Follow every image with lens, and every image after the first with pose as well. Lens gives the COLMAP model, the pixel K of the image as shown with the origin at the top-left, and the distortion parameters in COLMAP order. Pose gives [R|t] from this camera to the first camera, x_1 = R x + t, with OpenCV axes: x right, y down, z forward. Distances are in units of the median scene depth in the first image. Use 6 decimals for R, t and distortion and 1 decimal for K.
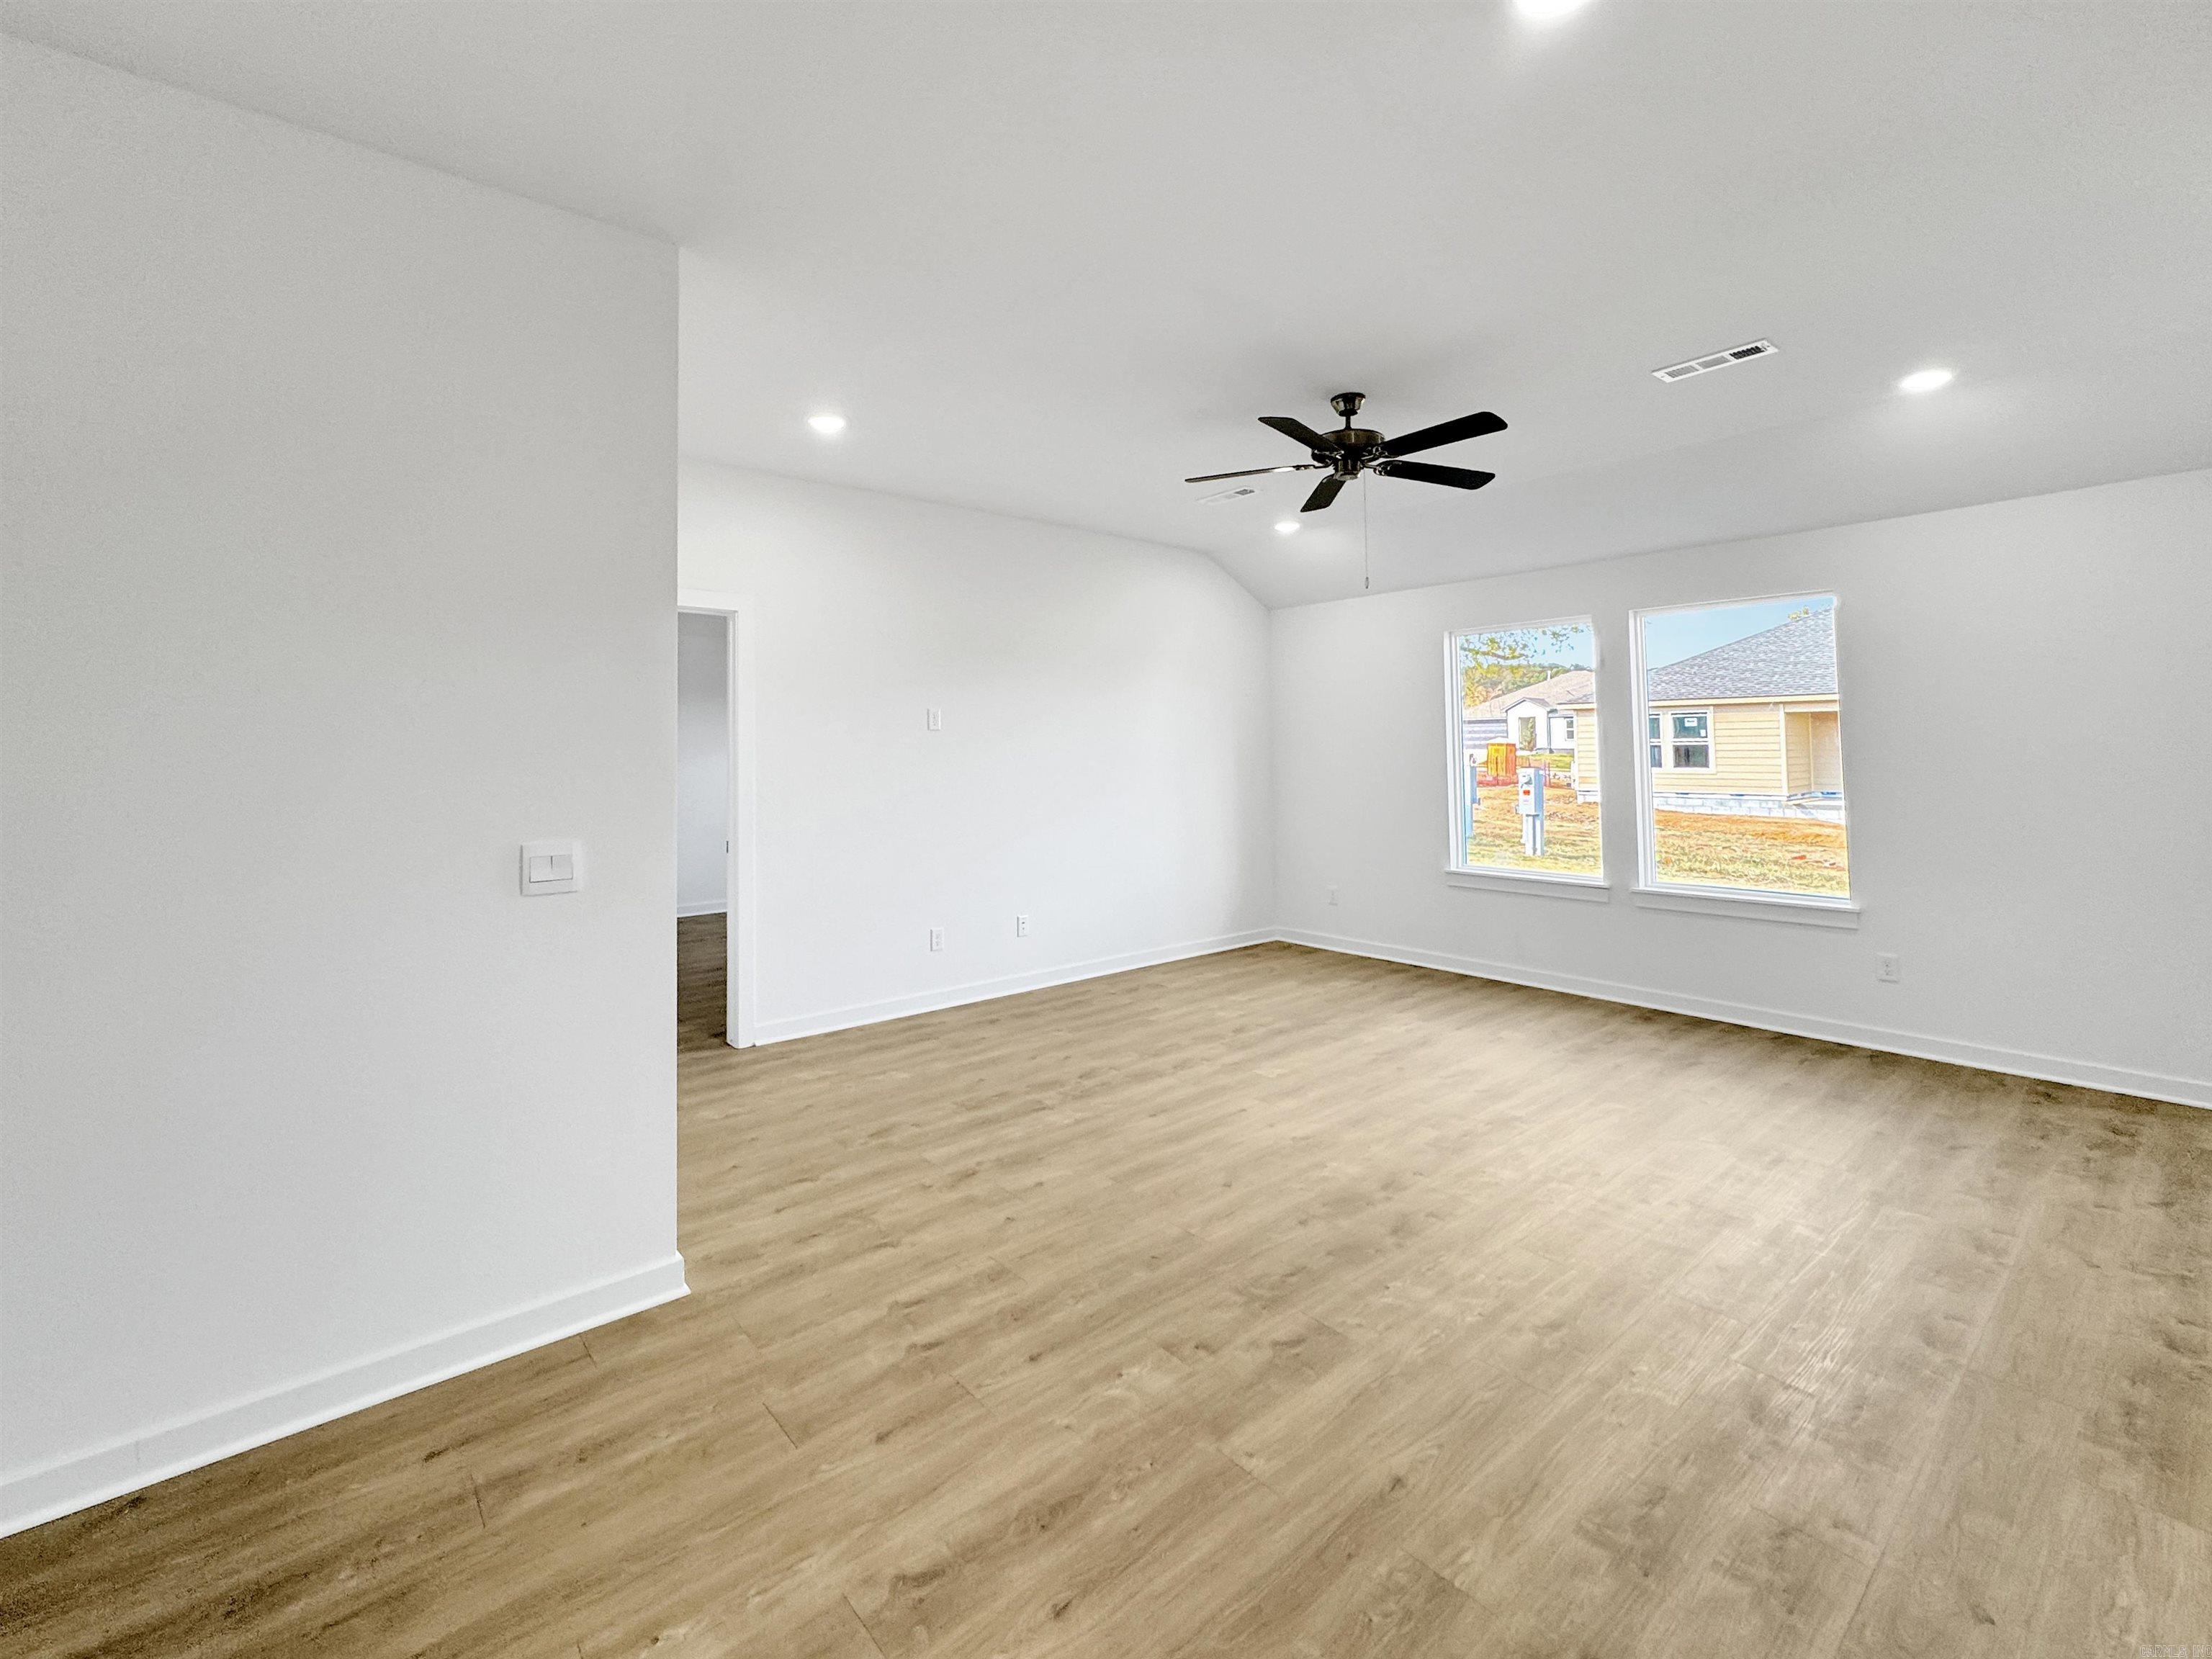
lens RADIAL K [[938.8, 0, 960.0], [0, 938.8, 717.1], [0, 0, 1]] dist [-0.003239, -0.000865]
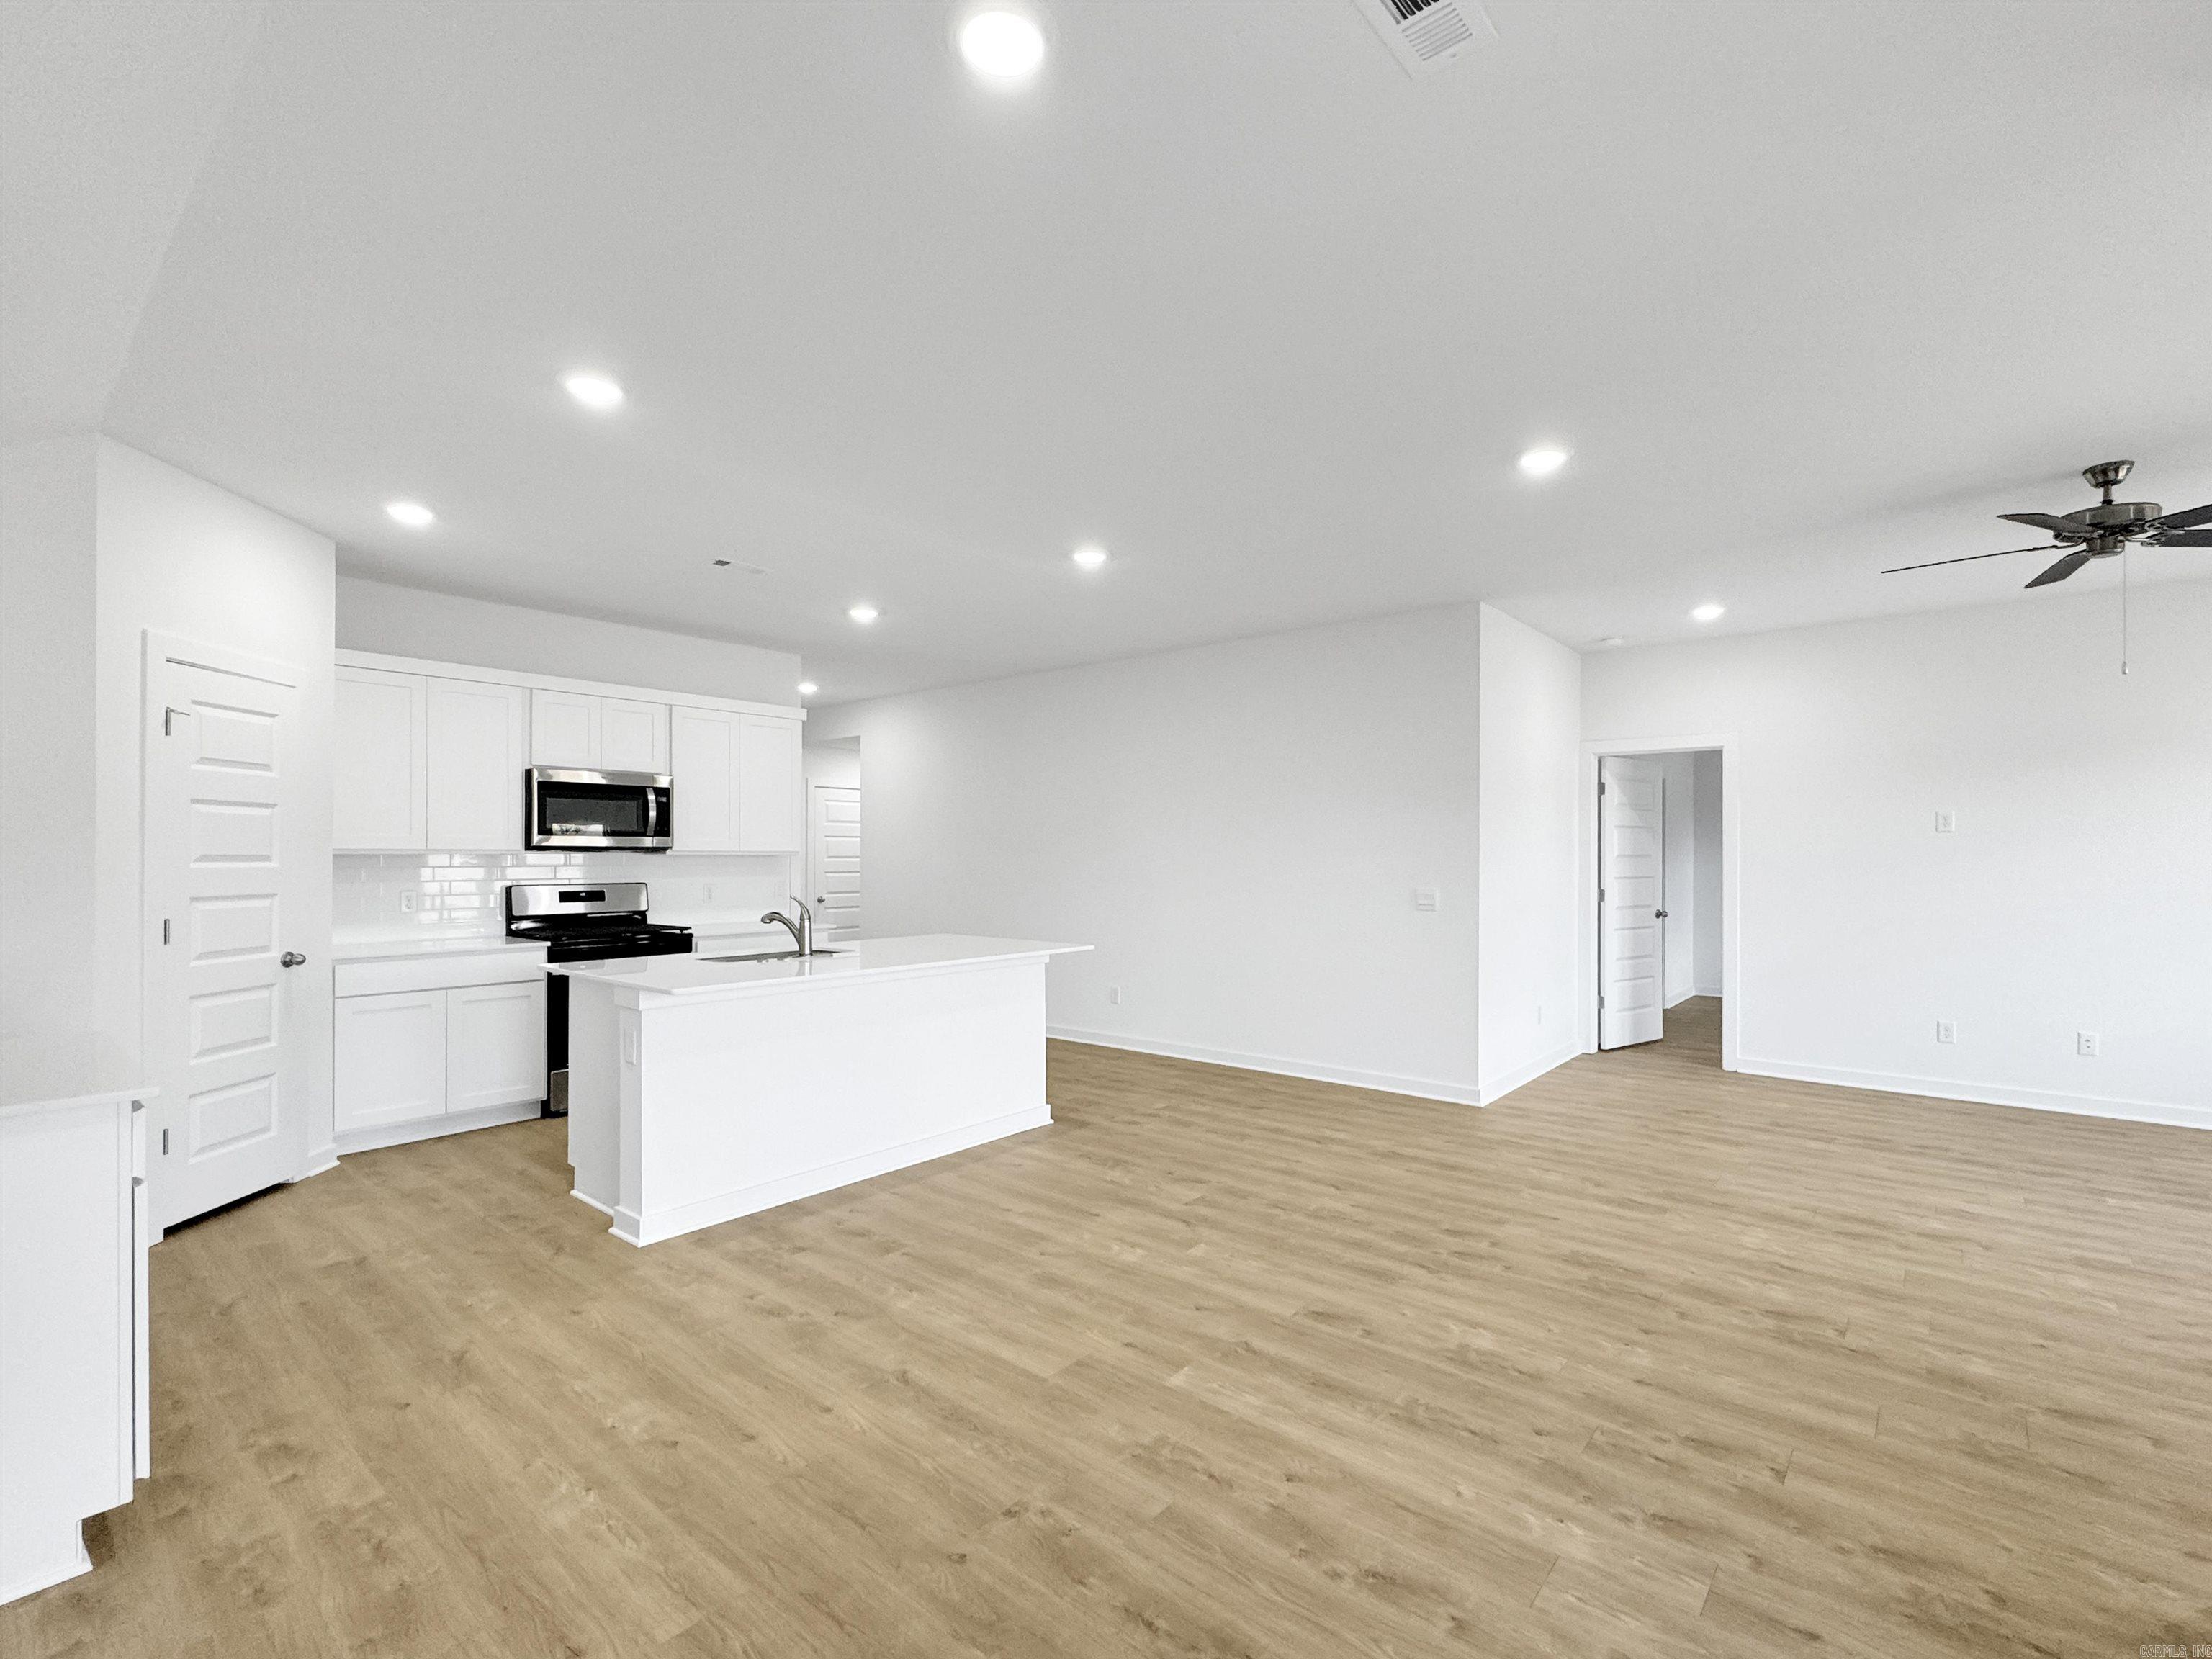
lens RADIAL K [[986.6, 0, 1125.2], [0, 986.6, 844.4], [0, 0, 1]] dist [-0.001562, -0.000857]
pose [[0.202878, -0.001916, -0.979202, 1.704726], [0.030347, 0.999530, 0.004332, -0.007177], [0.978734, -0.030594, 0.202841, -0.210800]]
